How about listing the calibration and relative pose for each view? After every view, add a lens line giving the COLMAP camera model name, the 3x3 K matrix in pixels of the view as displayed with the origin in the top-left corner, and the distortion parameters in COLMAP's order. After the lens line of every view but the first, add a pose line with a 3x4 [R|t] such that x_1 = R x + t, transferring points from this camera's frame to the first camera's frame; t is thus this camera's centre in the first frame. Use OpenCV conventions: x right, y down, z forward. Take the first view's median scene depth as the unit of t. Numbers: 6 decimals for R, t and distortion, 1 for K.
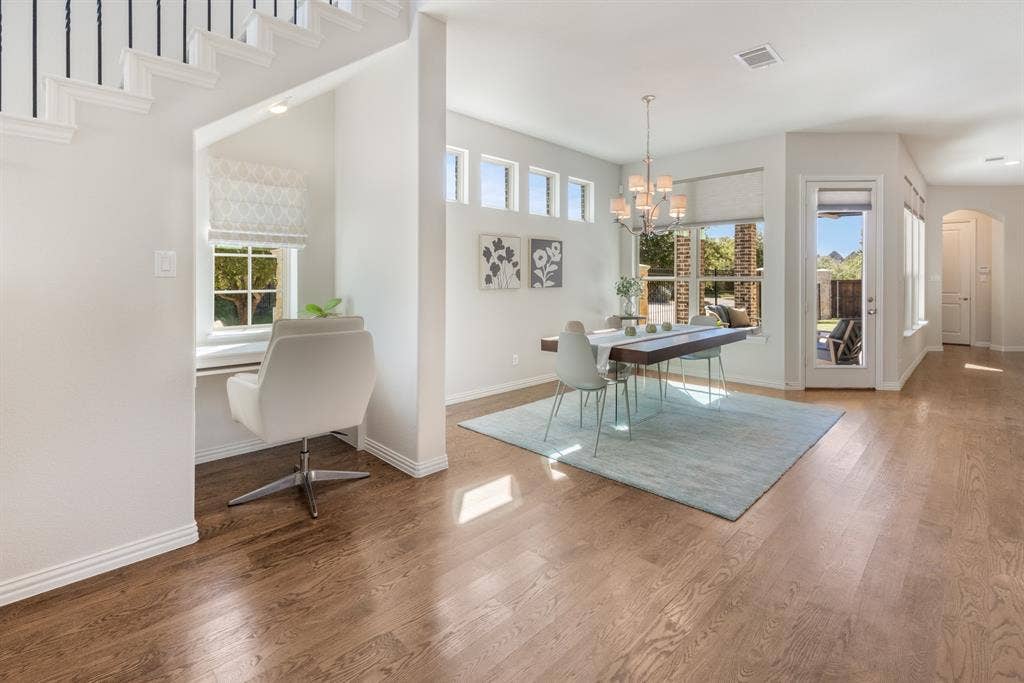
lens RADIAL K [[457.4, 0, 508.1], [0, 457.4, 282.9], [0, 0, 1]] dist [-0.001347, -0.000119]
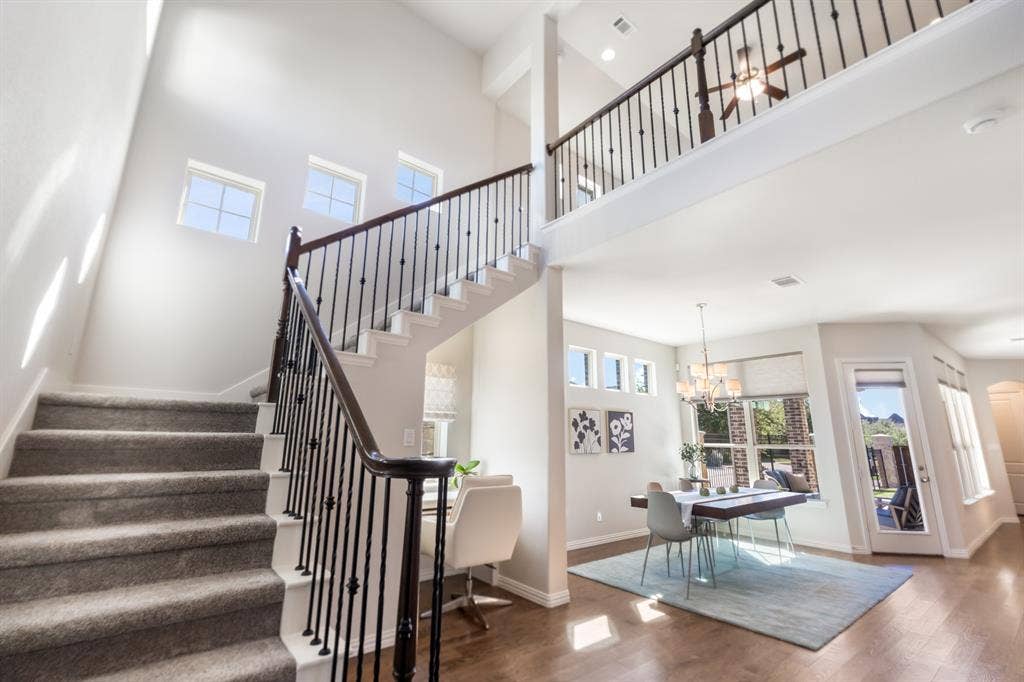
lens RADIAL K [[438.6, 0, 512.0], [0, 438.6, 341.0], [0, 0, 1]] dist [0.002938, 0.000249]
pose [[0.995928, -0.009531, -0.089651, -0.099146], [-0.011081, 0.973915, -0.226641, -0.010871], [0.089473, 0.226711, 0.969844, -0.198490]]
